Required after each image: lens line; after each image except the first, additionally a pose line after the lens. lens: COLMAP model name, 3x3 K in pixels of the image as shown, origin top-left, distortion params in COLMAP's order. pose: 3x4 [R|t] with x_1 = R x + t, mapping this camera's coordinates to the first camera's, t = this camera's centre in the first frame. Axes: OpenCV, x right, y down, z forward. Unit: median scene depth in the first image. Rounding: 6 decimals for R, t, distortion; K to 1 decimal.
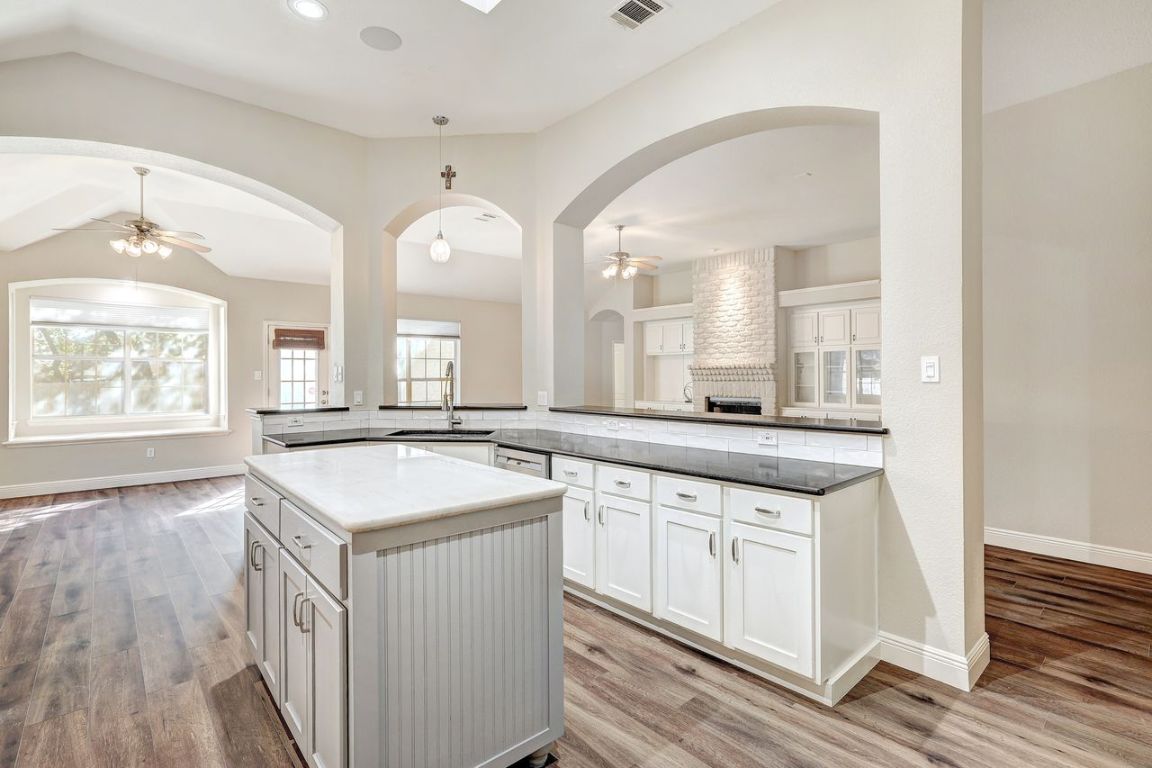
lens RADIAL K [[541.4, 0, 576.3], [0, 541.4, 380.2], [0, 0, 1]] dist [0.001228, 0.000411]
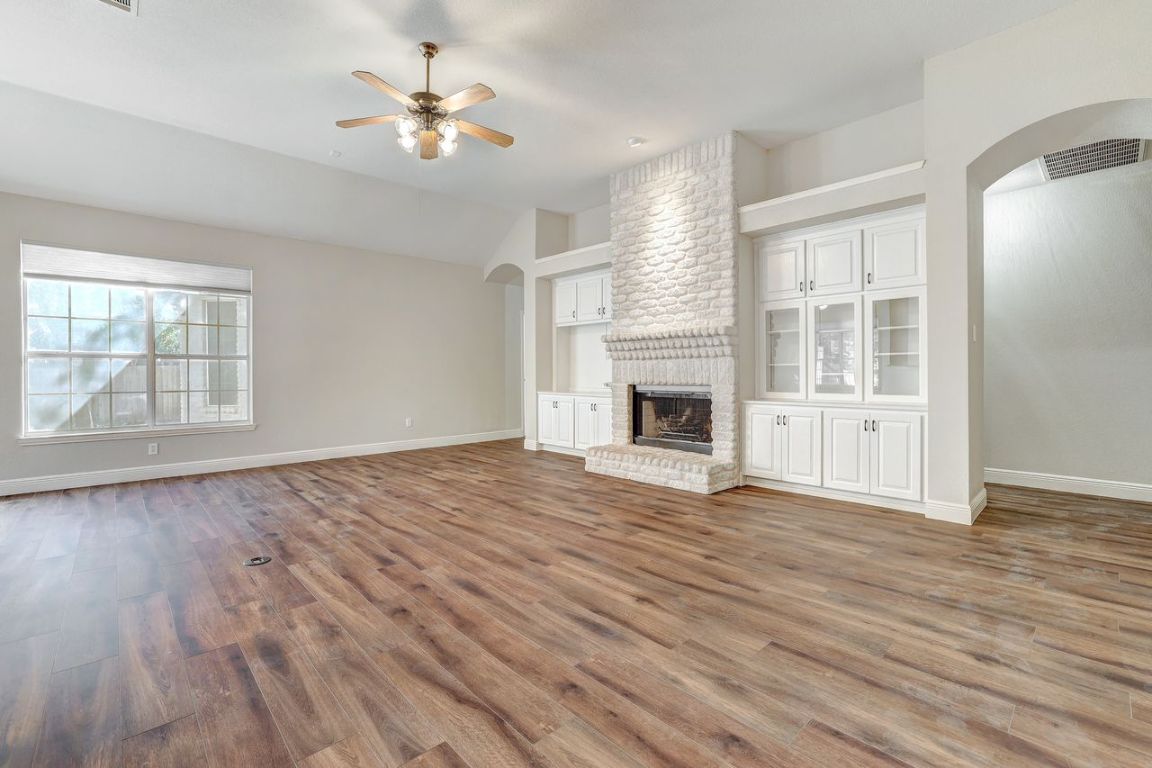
lens RADIAL K [[541.4, 0, 570.5], [0, 541.4, 378.0], [0, 0, 1]] dist [0.001228, 0.000411]
pose [[0.999025, -0.004847, 0.043882, 0.154561], [0.004280, 0.999906, 0.013009, 0.015591], [-0.043941, -0.012808, 0.998952, 0.395242]]
